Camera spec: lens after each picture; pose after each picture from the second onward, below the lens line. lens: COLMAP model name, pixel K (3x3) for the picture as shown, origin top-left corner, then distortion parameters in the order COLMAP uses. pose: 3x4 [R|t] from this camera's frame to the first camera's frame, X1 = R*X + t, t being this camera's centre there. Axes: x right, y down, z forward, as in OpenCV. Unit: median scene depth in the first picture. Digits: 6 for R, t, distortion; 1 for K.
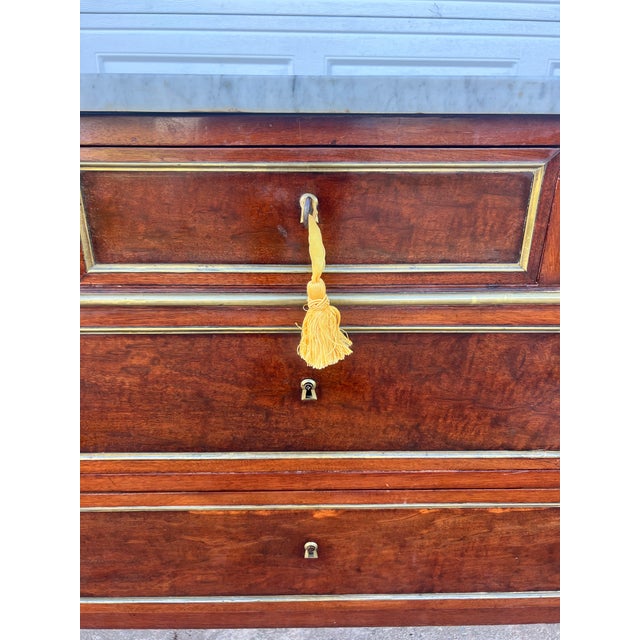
lens RADIAL K [[432.4, 0, 306.7], [0, 432.4, 321.1], [0, 0, 1]] dist [-0.011693, -0.003252]
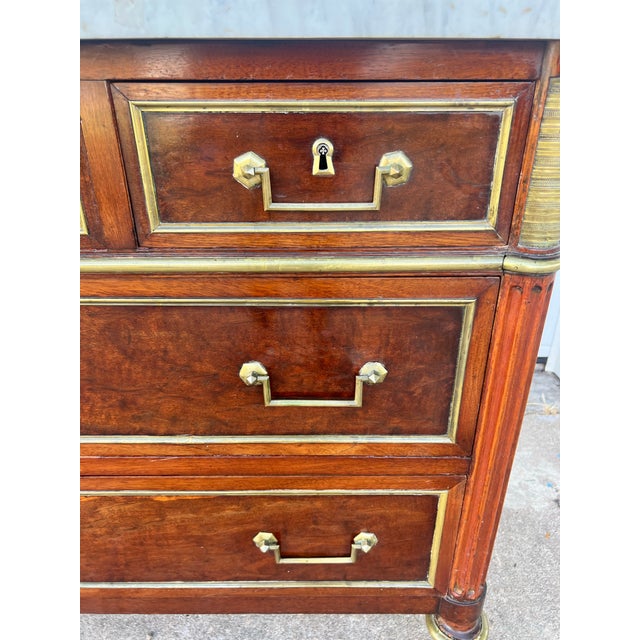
lens RADIAL K [[483.2, 0, 325.6], [0, 483.2, 353.3], [0, 0, 1]] dist [0.018774, -0.029352]
pose [[1.000000, 0.000076, -0.000448, 0.786587], [-0.000017, 0.991697, 0.128599, -0.002522], [0.000454, -0.128599, 0.991697, 0.008868]]
